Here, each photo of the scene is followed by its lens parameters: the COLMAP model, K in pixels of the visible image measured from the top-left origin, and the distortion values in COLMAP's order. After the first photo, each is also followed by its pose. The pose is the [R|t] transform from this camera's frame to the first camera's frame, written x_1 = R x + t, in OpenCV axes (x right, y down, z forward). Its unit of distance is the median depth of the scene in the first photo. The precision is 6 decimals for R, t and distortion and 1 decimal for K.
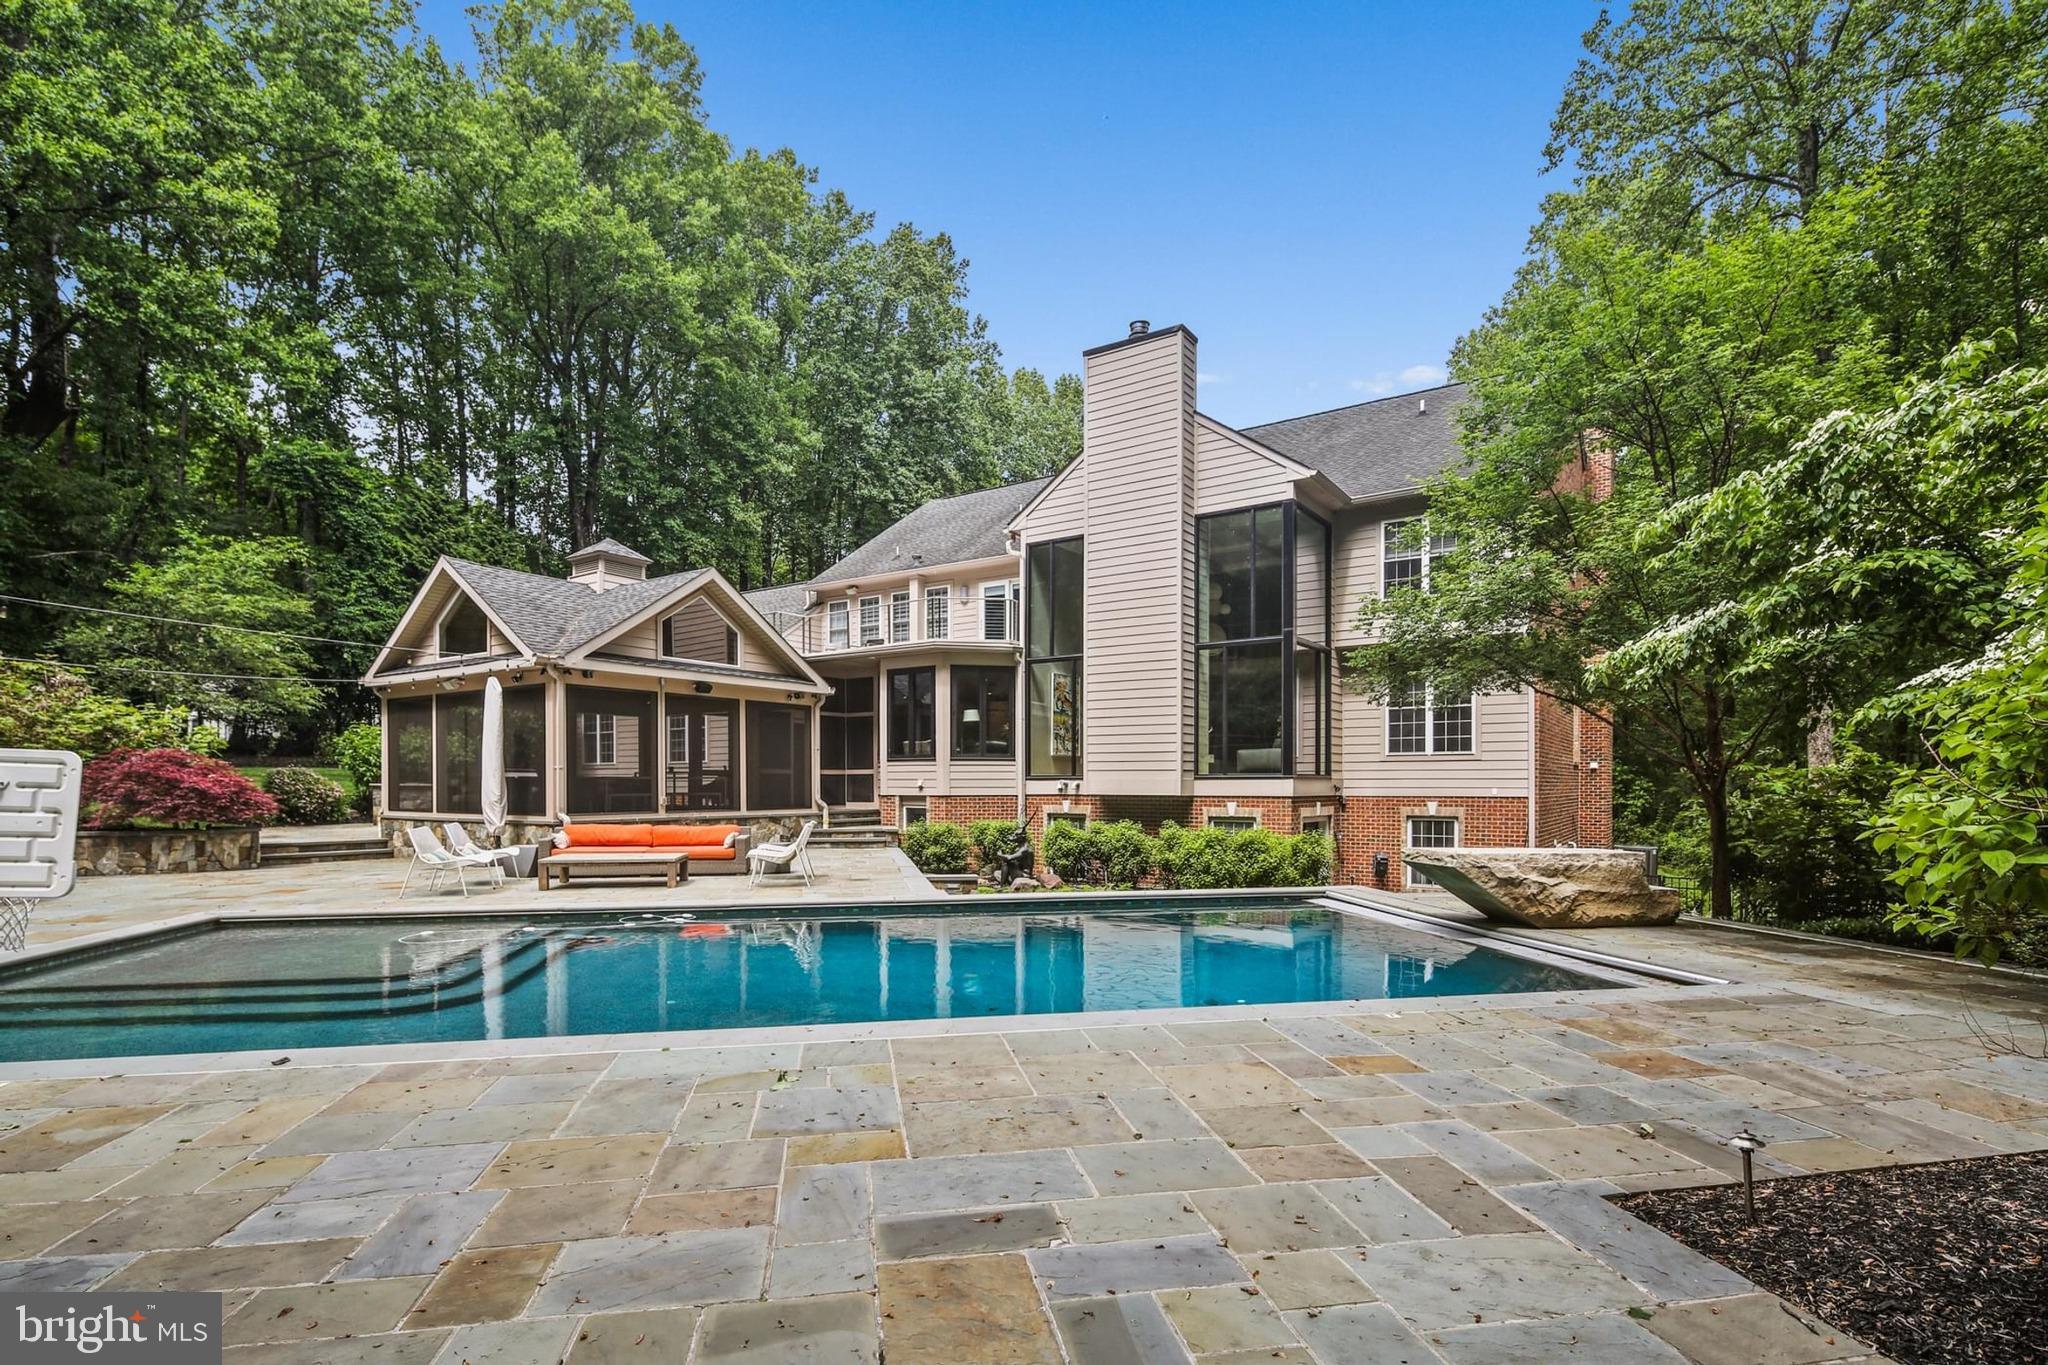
lens RADIAL K [[1004.9, 0, 1025.0], [0, 1004.9, 797.0], [0, 0, 1]] dist [0.015569, 0.000020]
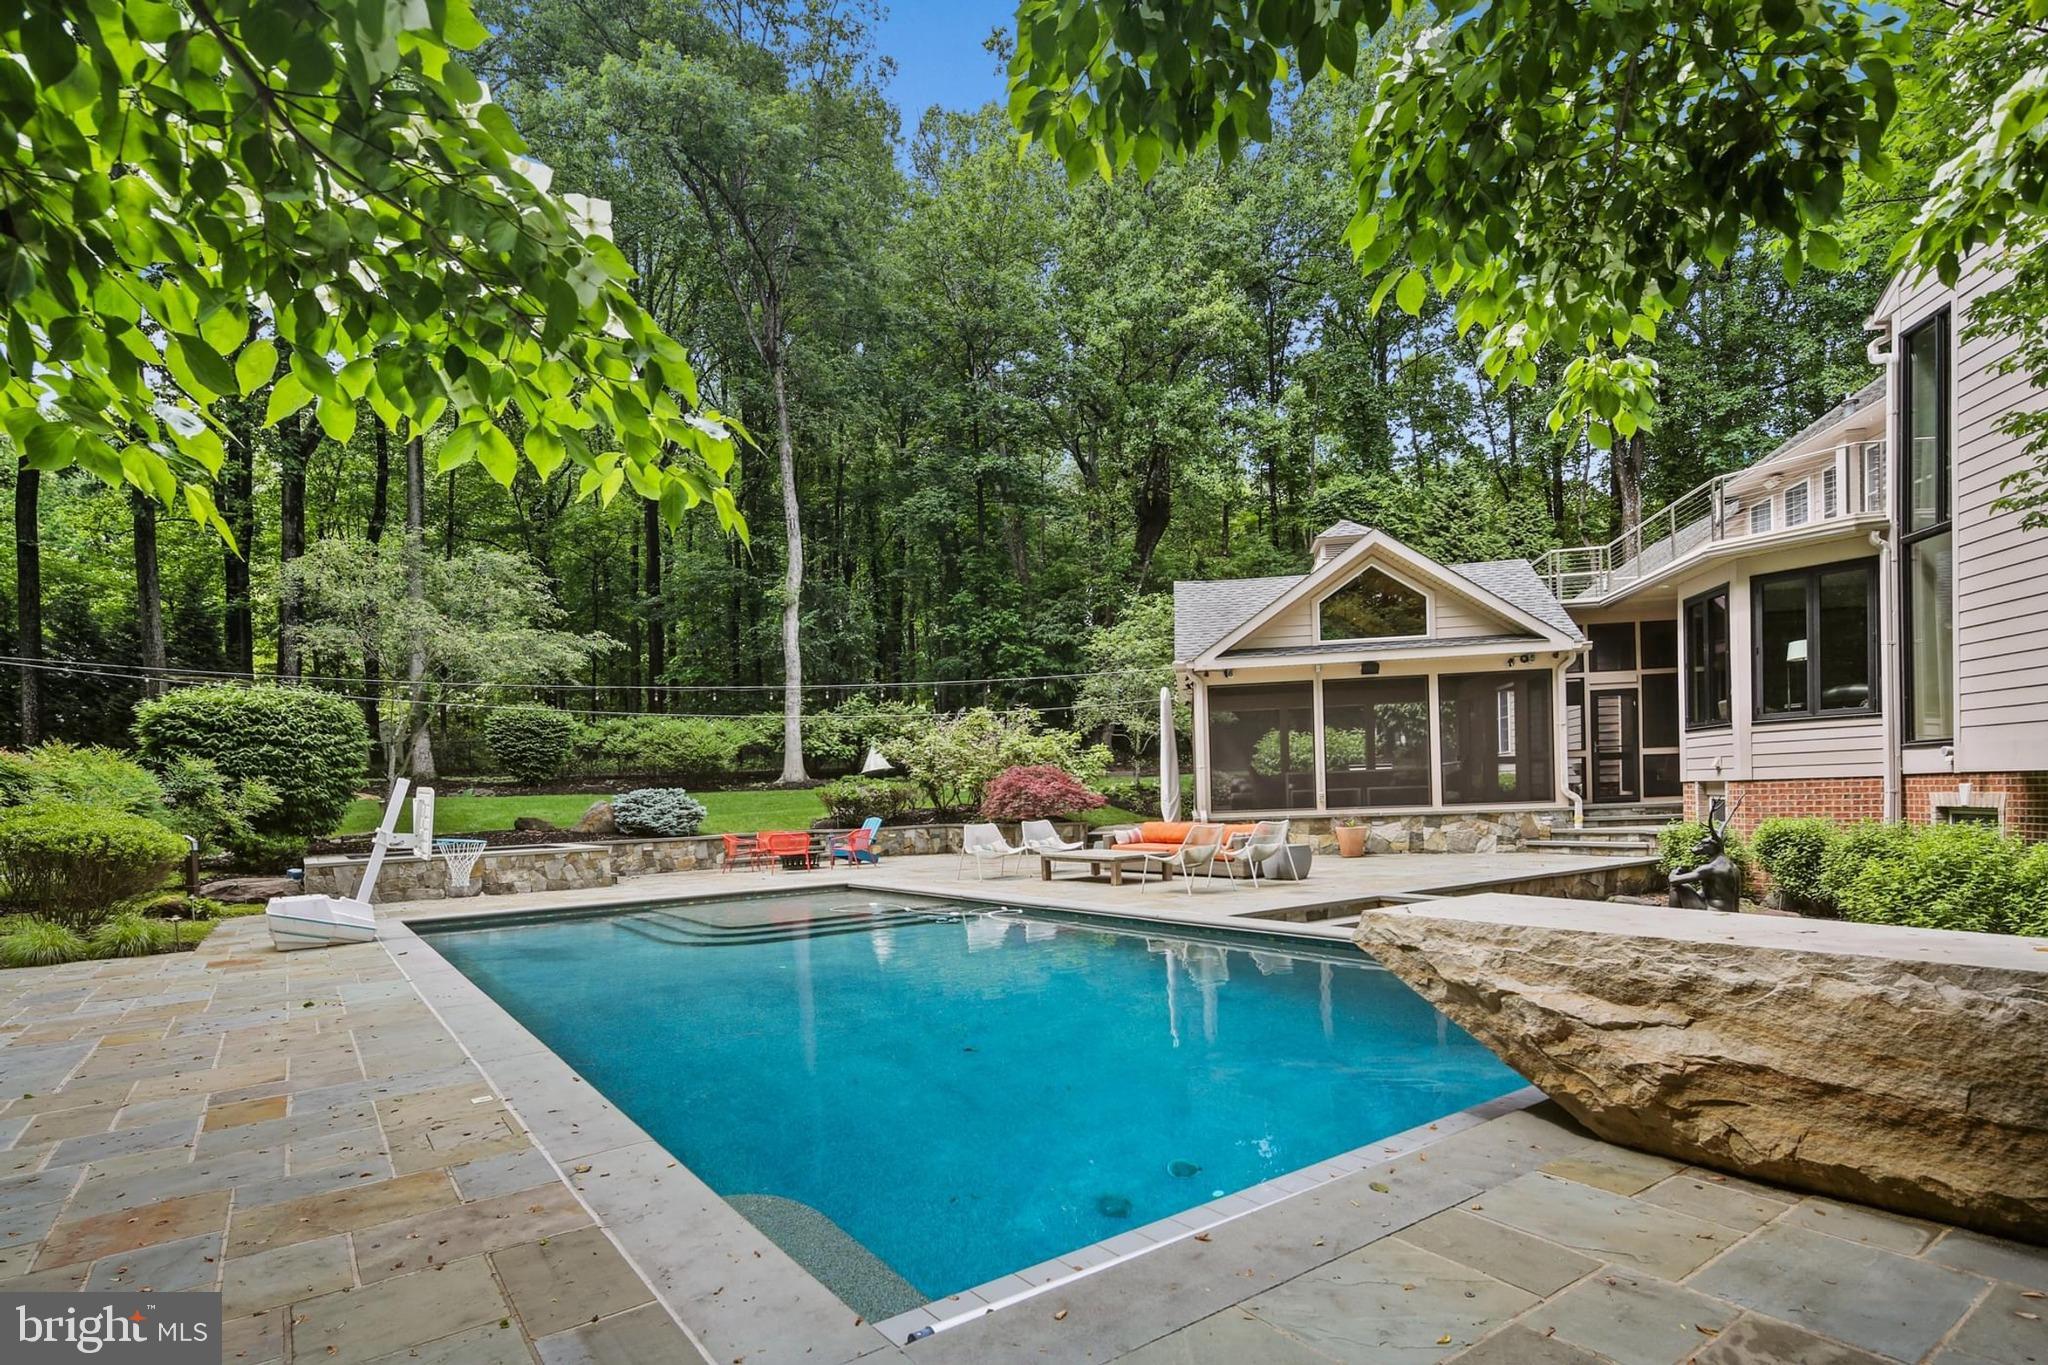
lens RADIAL K [[1043.1, 0, 1026.6], [0, 1043.1, 825.3], [0, 0, 1]] dist [0.015263, -0.000345]
pose [[0.431192, 0.009714, -0.902208, 0.342876], [0.023148, 0.999494, 0.021824, 0.002148], [0.901963, -0.030295, 0.430749, 0.296308]]
